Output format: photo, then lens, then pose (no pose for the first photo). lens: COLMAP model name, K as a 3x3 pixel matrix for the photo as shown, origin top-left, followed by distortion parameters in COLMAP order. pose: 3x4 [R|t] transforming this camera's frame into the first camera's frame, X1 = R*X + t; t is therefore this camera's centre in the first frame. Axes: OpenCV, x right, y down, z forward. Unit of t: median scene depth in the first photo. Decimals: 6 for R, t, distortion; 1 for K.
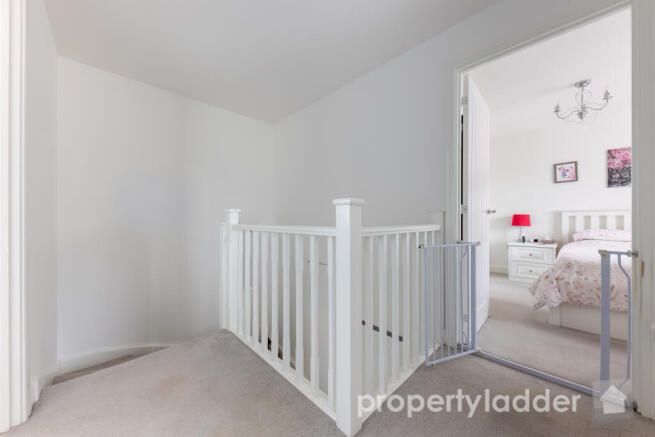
lens RADIAL K [[229.4, 0, 328.9], [0, 229.4, 217.2], [0, 0, 1]] dist [-0.001589, -0.000060]
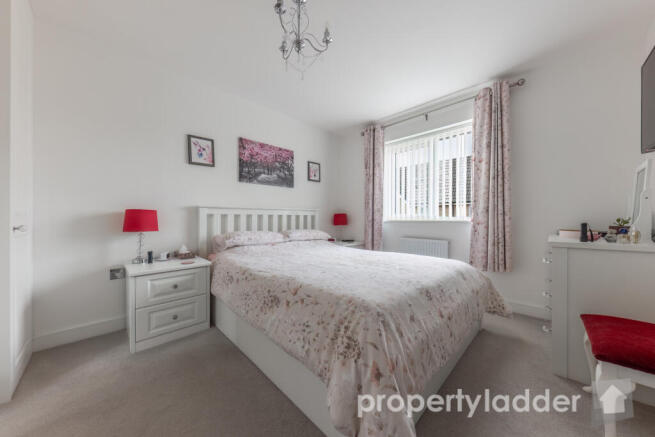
lens RADIAL K [[229.4, 0, 328.8], [0, 229.4, 220.1], [0, 0, 1]] dist [-0.001589, -0.000060]
pose [[-0.019635, -0.003026, 0.999803, 0.338918], [-0.009267, 0.999953, 0.002844, 0.007938], [-0.999764, -0.009210, -0.019662, 0.643080]]
